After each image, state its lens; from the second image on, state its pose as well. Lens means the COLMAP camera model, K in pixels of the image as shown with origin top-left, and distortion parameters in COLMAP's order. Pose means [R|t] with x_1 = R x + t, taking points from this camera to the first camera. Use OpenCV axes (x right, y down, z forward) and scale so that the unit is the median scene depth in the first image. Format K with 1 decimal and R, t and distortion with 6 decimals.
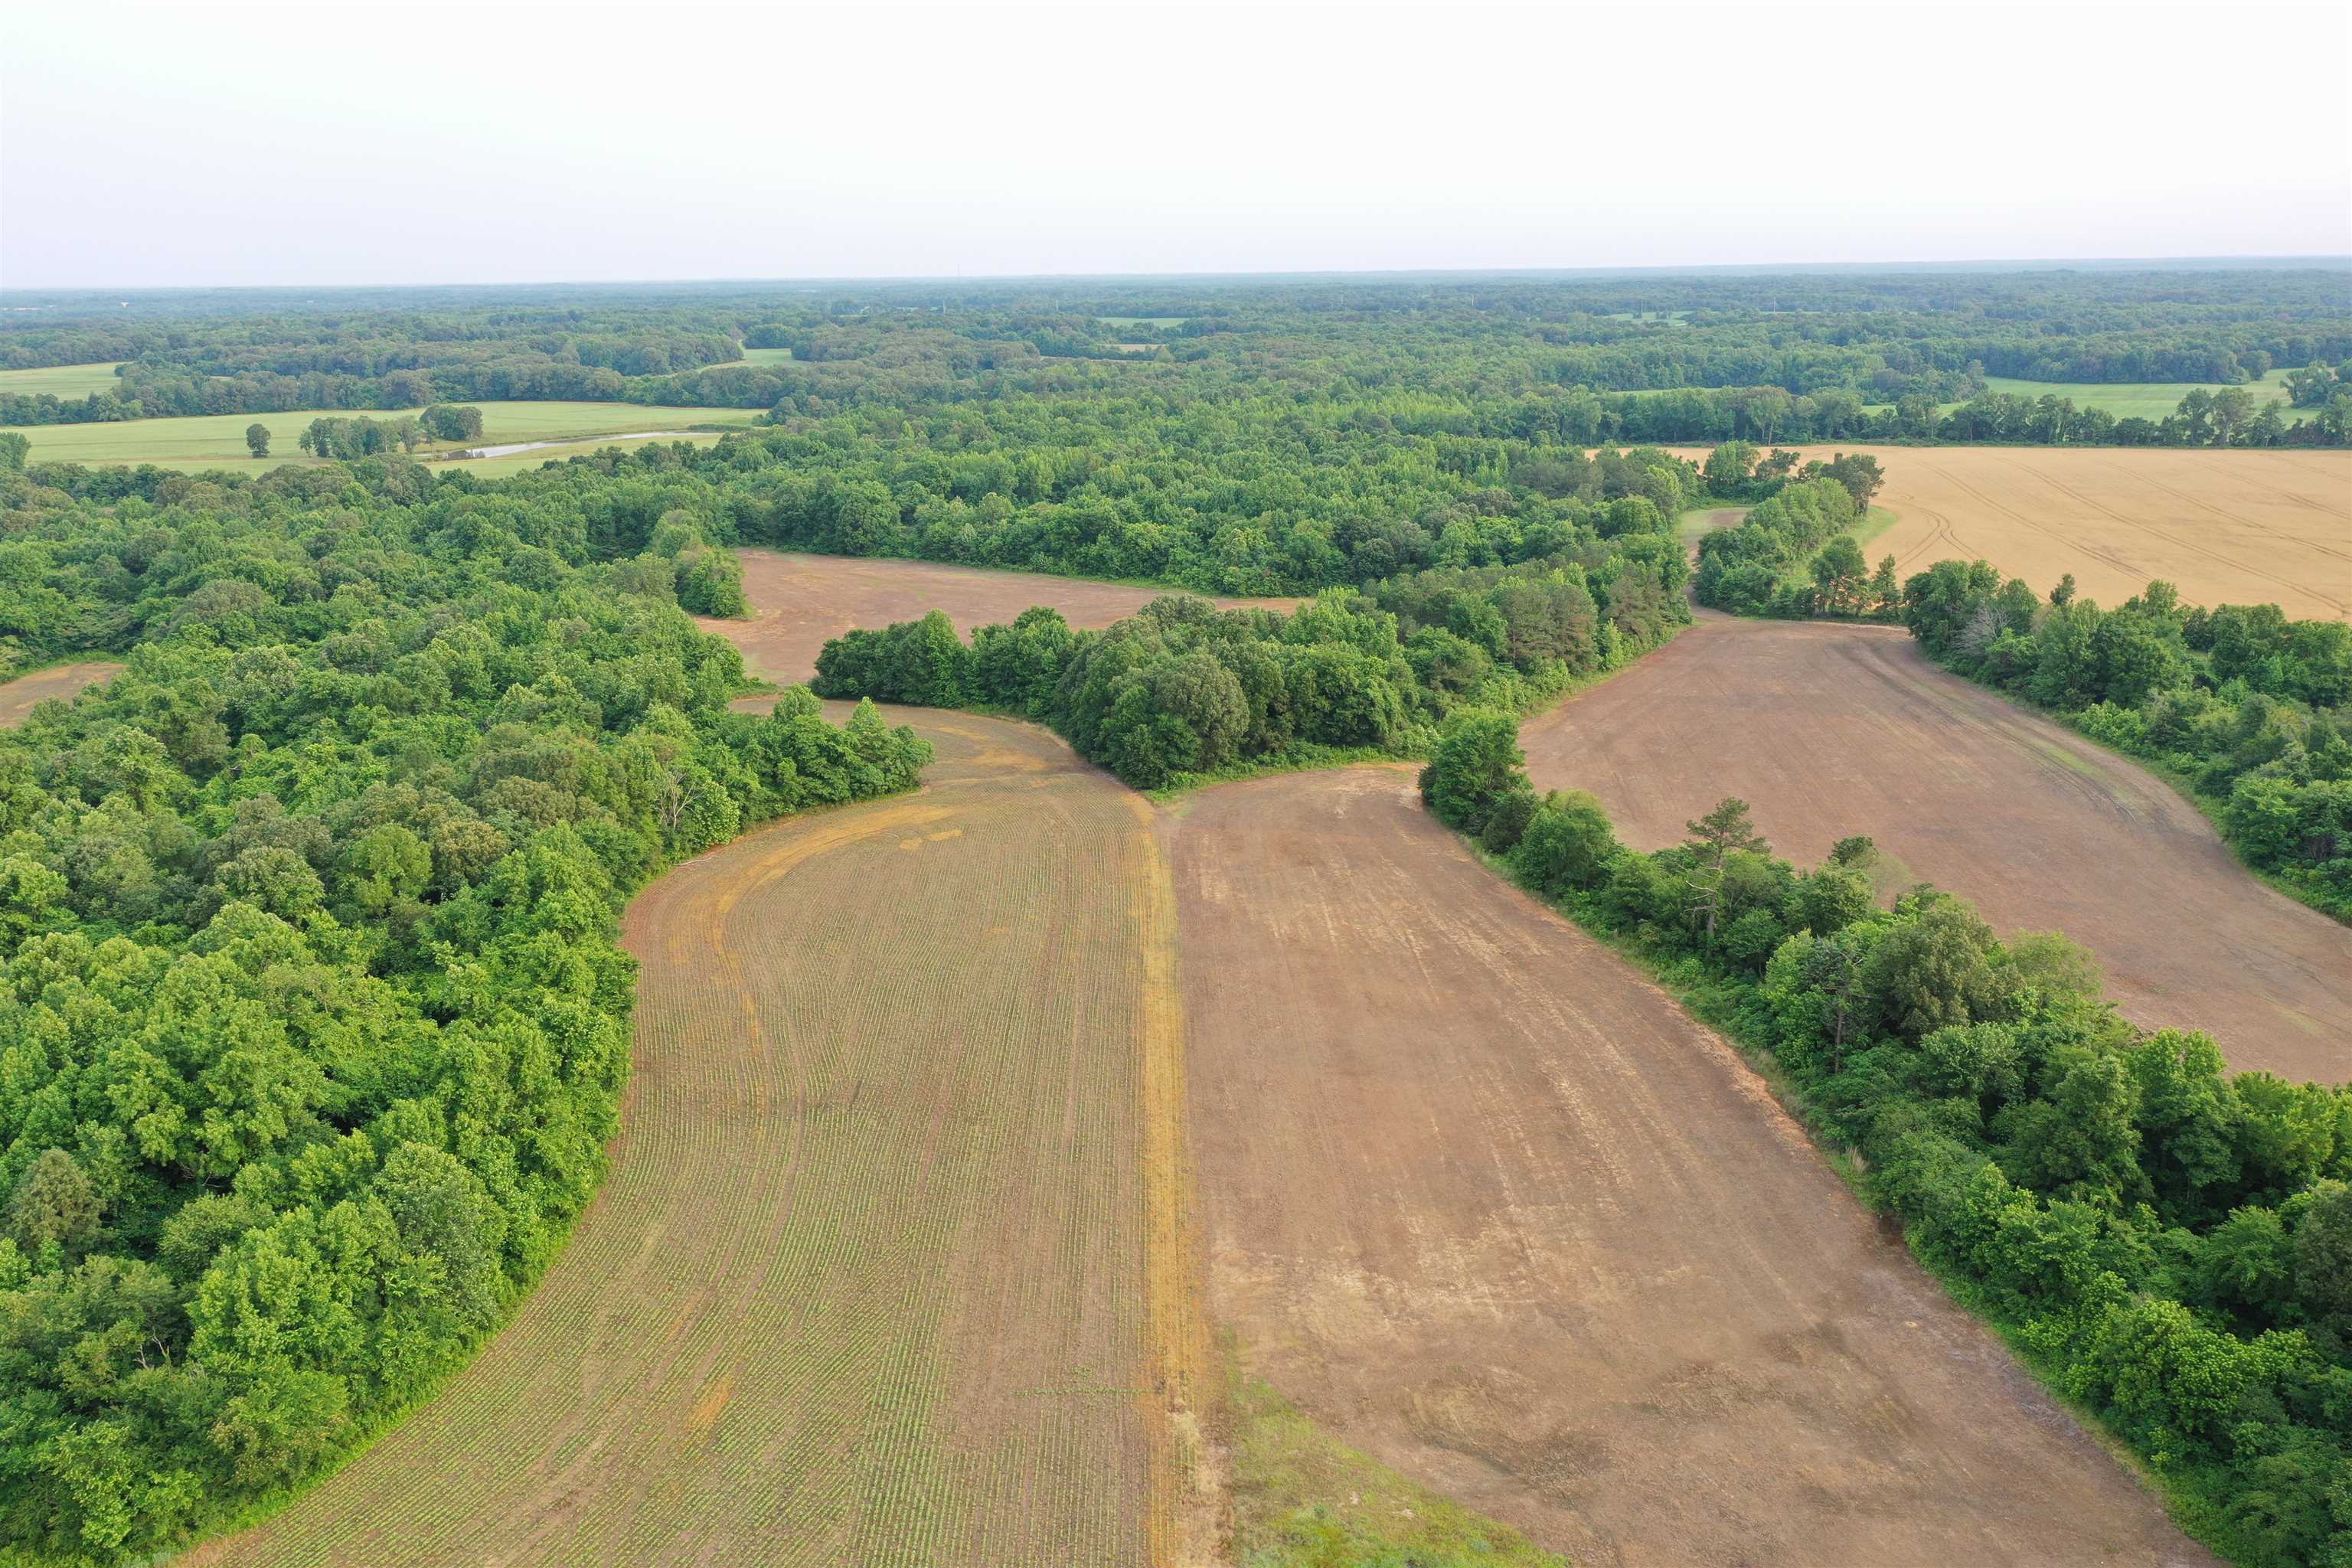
lens RADIAL K [[1860.3, 0, 1171.5], [0, 1860.3, 778.8], [0, 0, 1]] dist [0.010234, 0.000325]
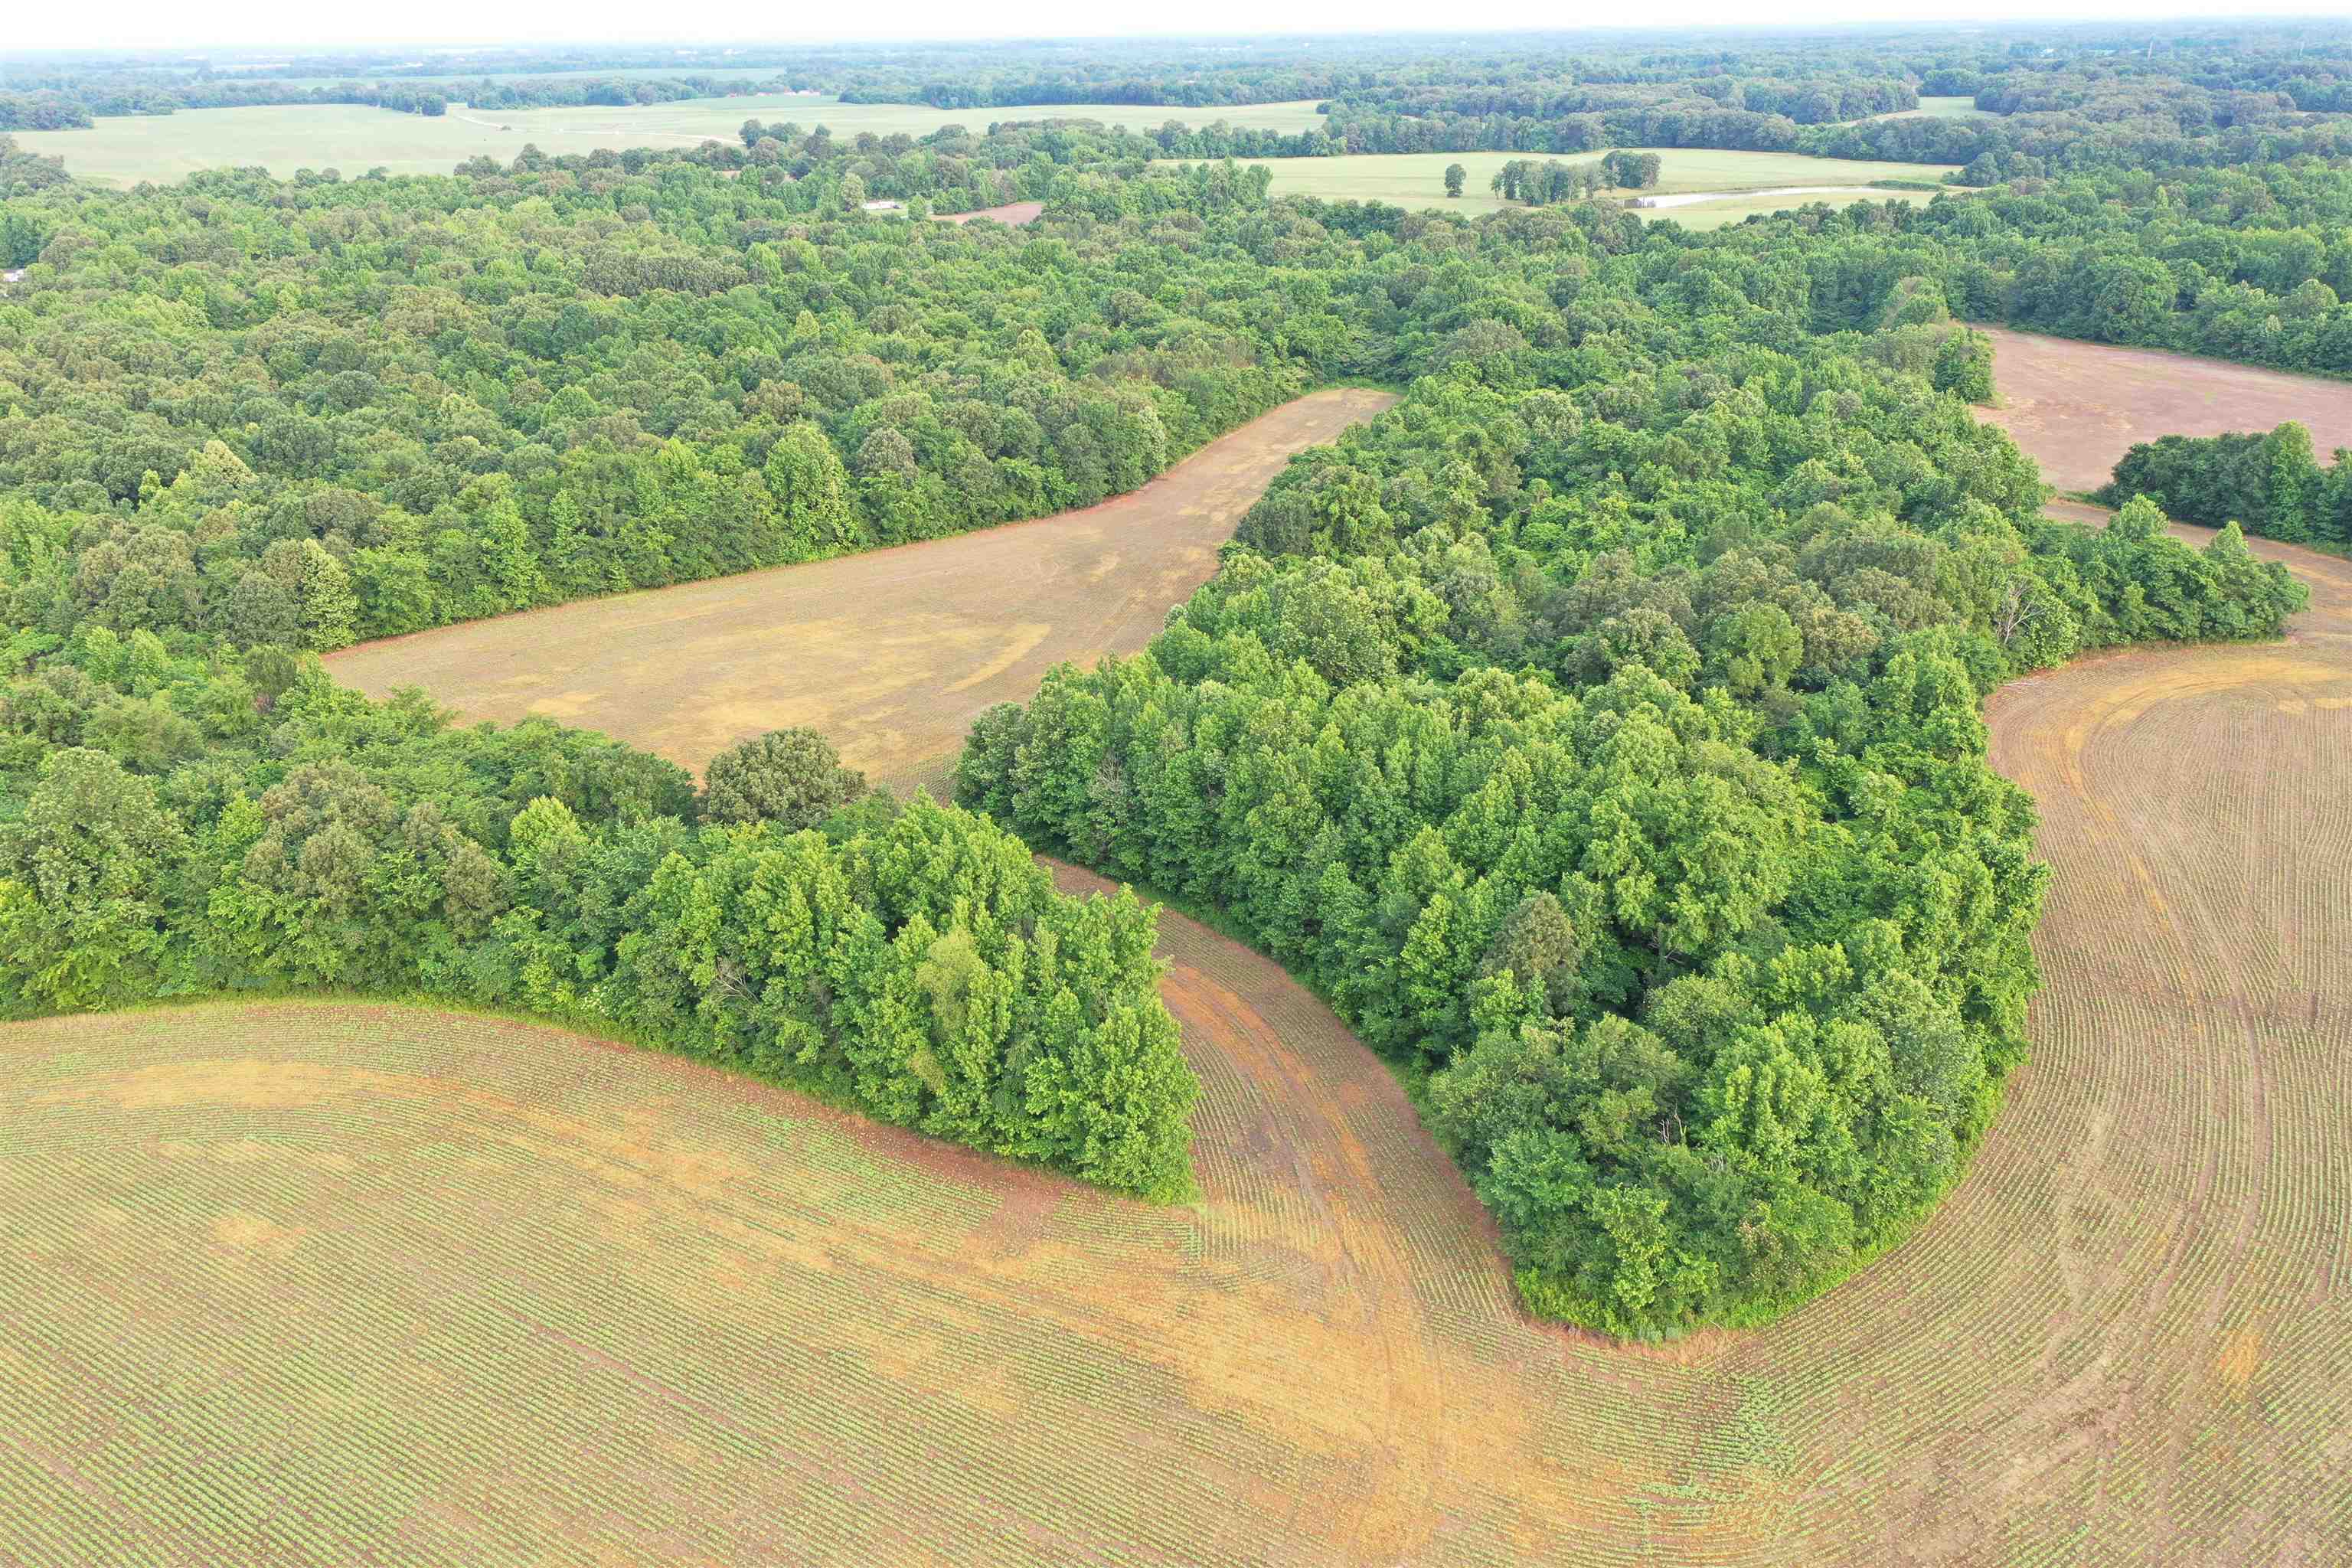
lens RADIAL K [[1860.3, 0, 1171.5], [0, 1860.3, 778.8], [0, 0, 1]] dist [0.010234, 0.000325]
pose [[0.847048, 0.199816, -0.492527, -0.112567], [-0.136883, 0.977397, 0.161115, -0.000006], [0.513588, -0.069054, 0.855254, 0.007615]]
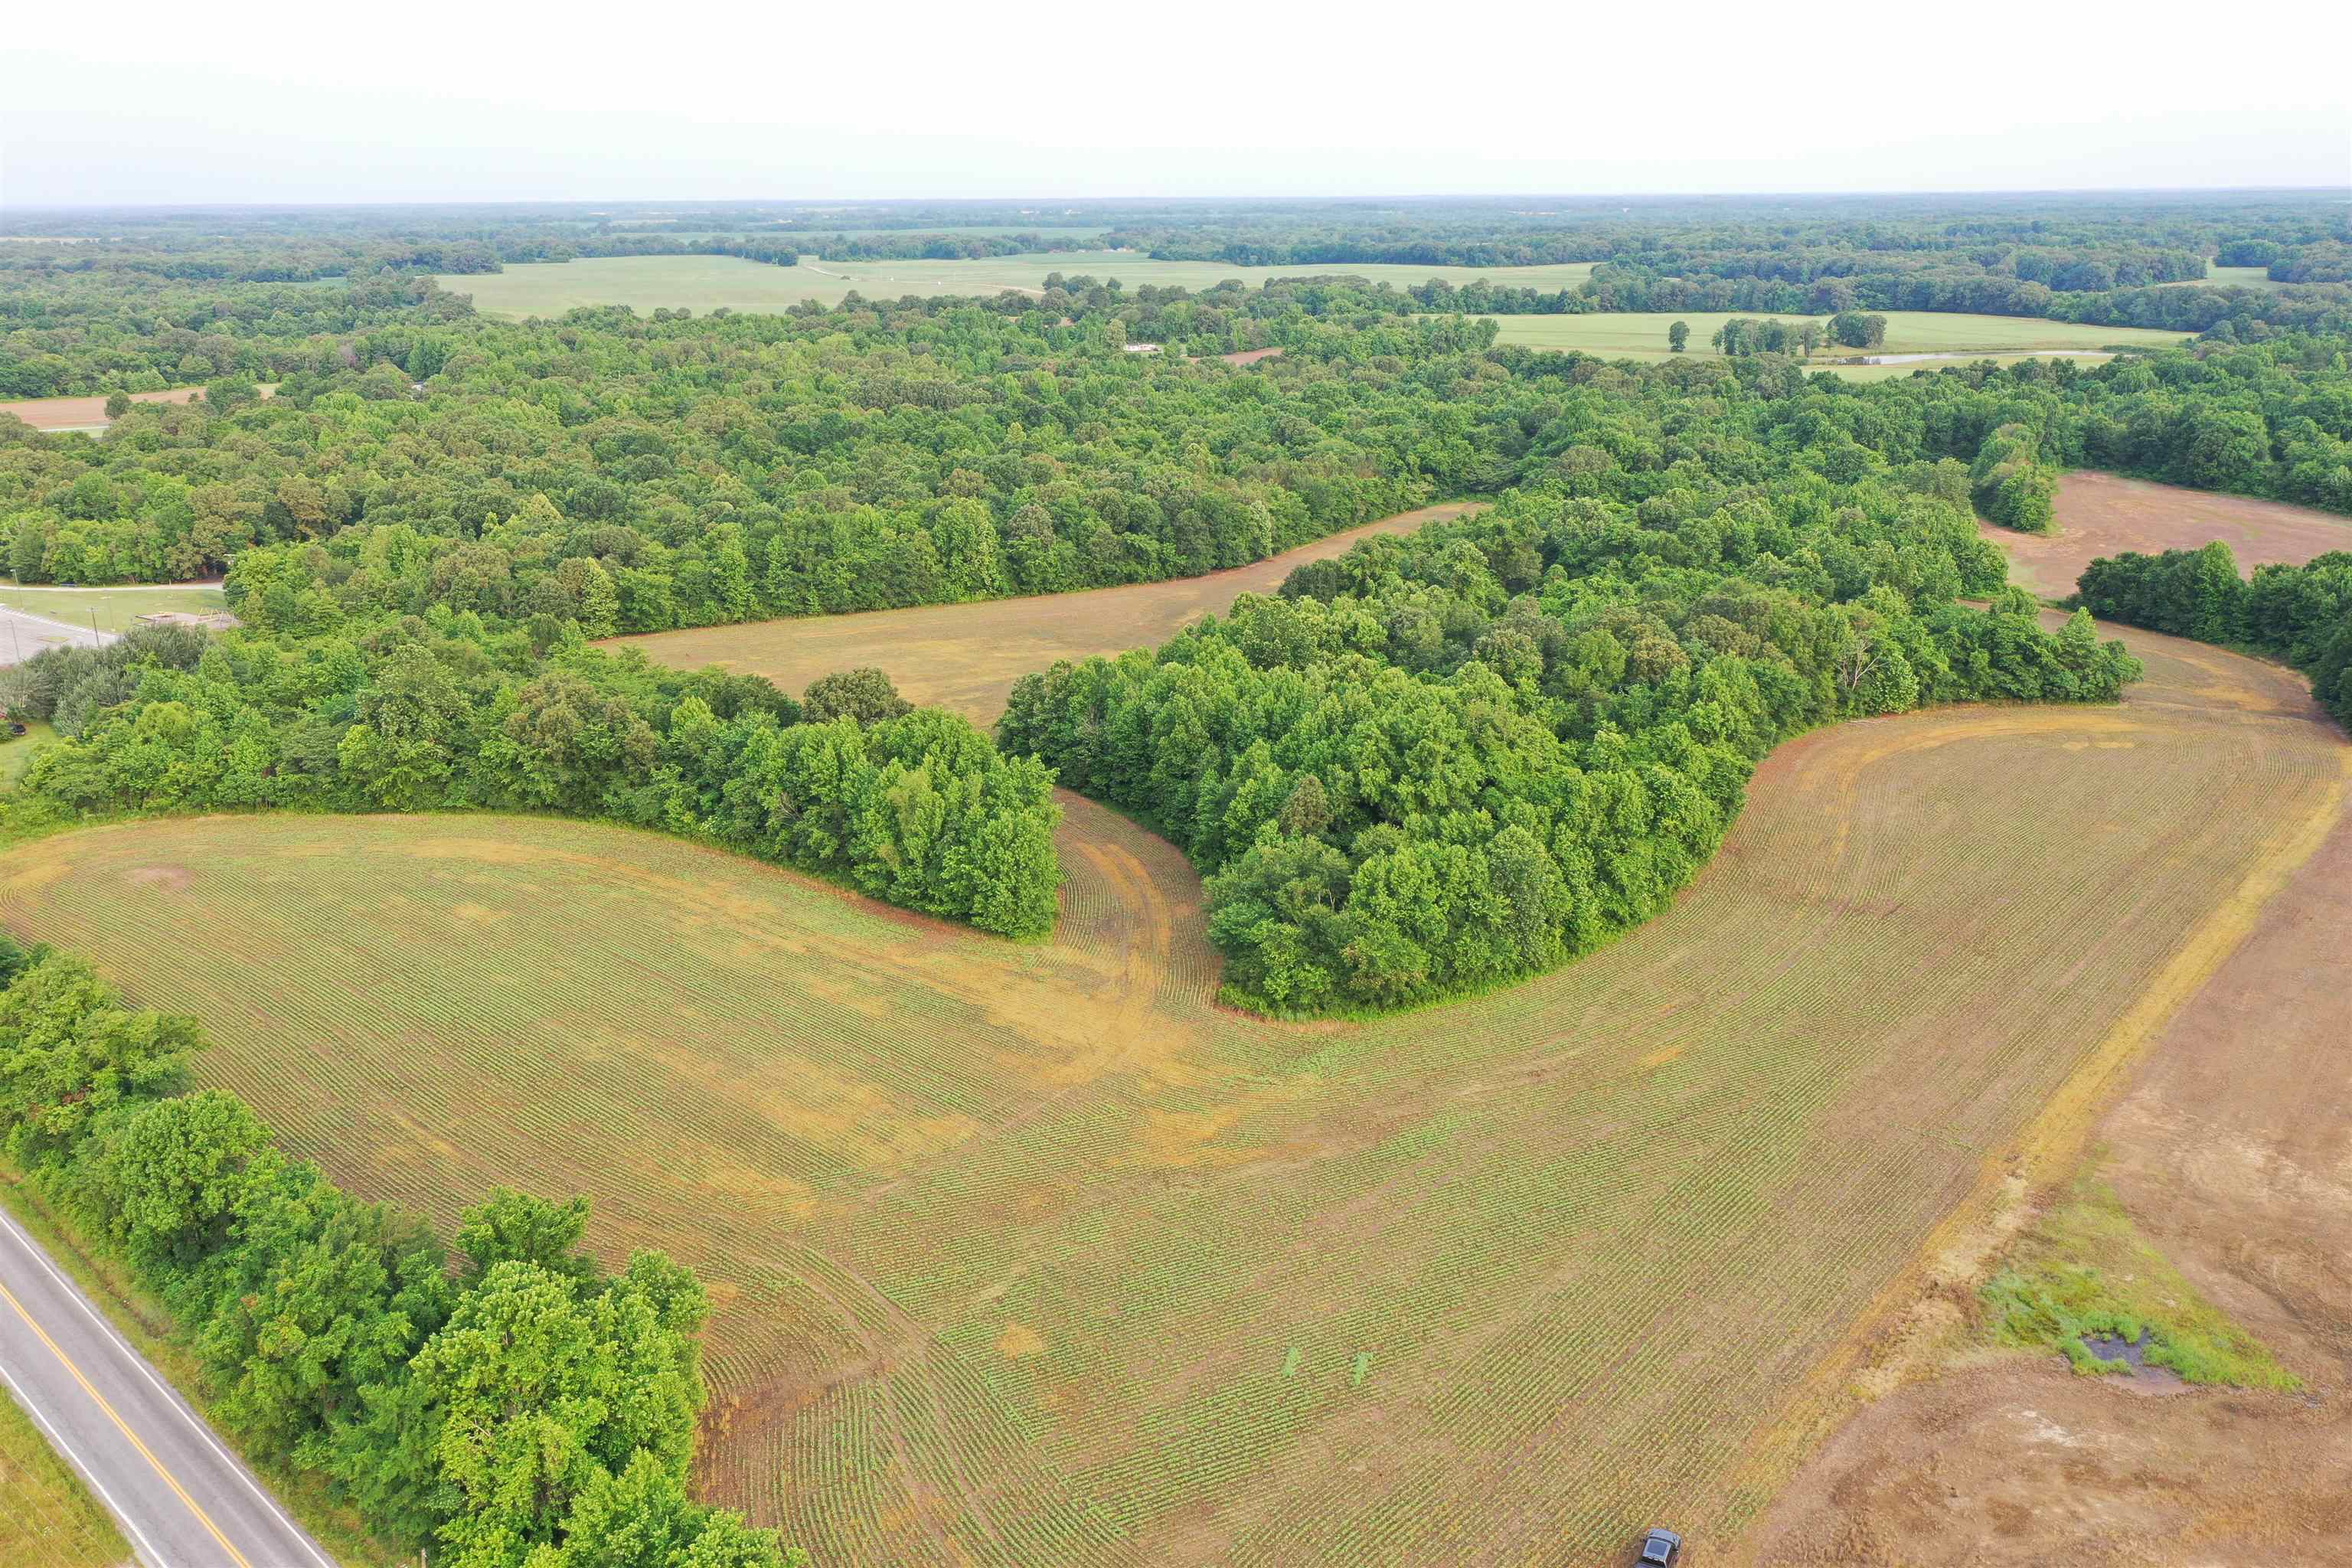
lens RADIAL K [[1859.0, 0, 1171.3], [0, 1859.0, 783.8], [0, 0, 1]] dist [0.010882, -0.000754]
pose [[0.745612, 0.209052, -0.632740, 0.113123], [-0.178413, 0.977479, 0.112712, 0.021848], [0.642053, 0.028850, 0.766118, -0.096784]]
